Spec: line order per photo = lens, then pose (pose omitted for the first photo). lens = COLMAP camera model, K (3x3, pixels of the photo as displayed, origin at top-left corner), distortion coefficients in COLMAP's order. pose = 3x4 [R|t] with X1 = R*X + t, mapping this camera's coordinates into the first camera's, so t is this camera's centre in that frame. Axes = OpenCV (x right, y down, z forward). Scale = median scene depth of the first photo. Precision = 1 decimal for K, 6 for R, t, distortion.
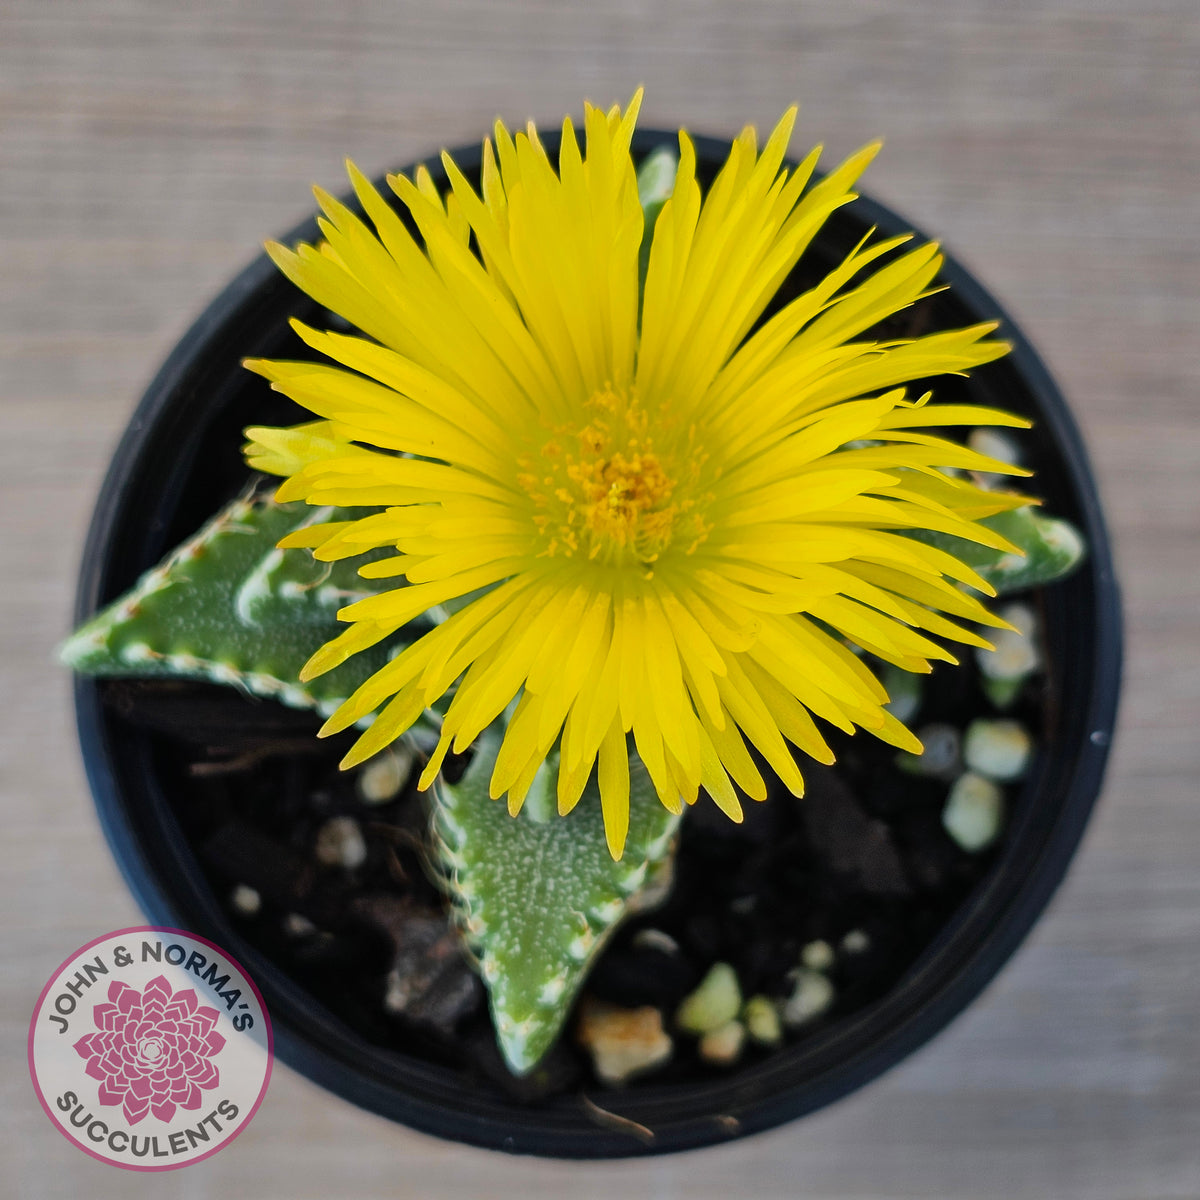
lens RADIAL K [[2287.3, 0, 597.1], [0, 2287.3, 550.1], [0, 0, 1]] dist [0.290832, -2.942914]
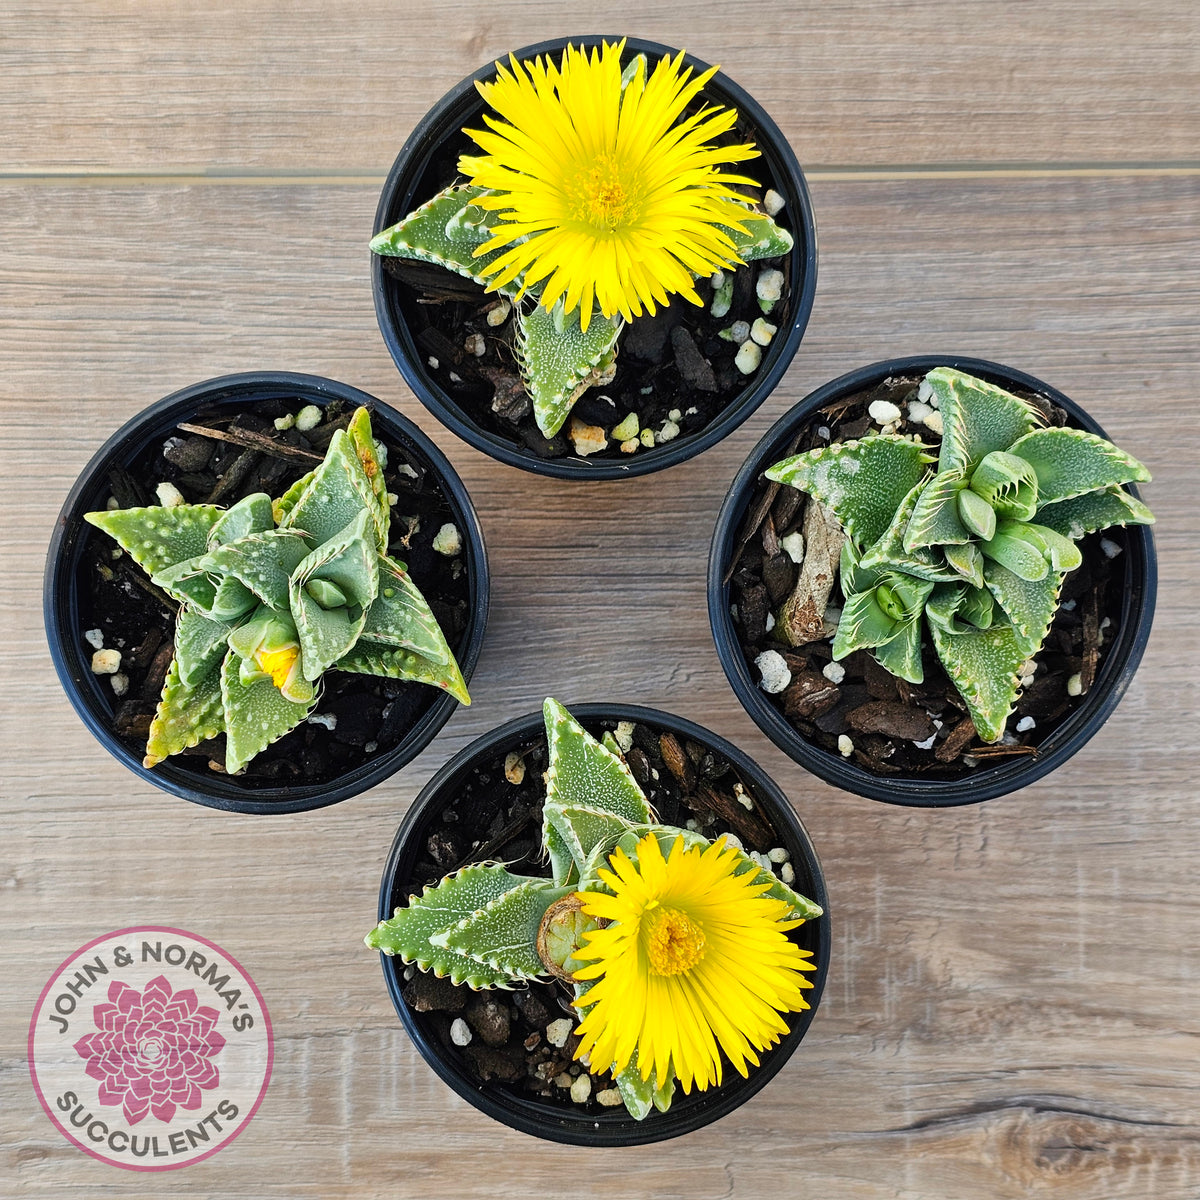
lens RADIAL K [[1669.3, 0, 586.9], [0, 1669.3, 602.8], [0, 0, 1]] dist [0.004406, -0.048502]
pose [[0.994046, 0.108135, -0.013371, 0.059614], [-0.103495, 0.975439, 0.194440, 0.050842], [0.034069, -0.191899, 0.980823, -0.815780]]
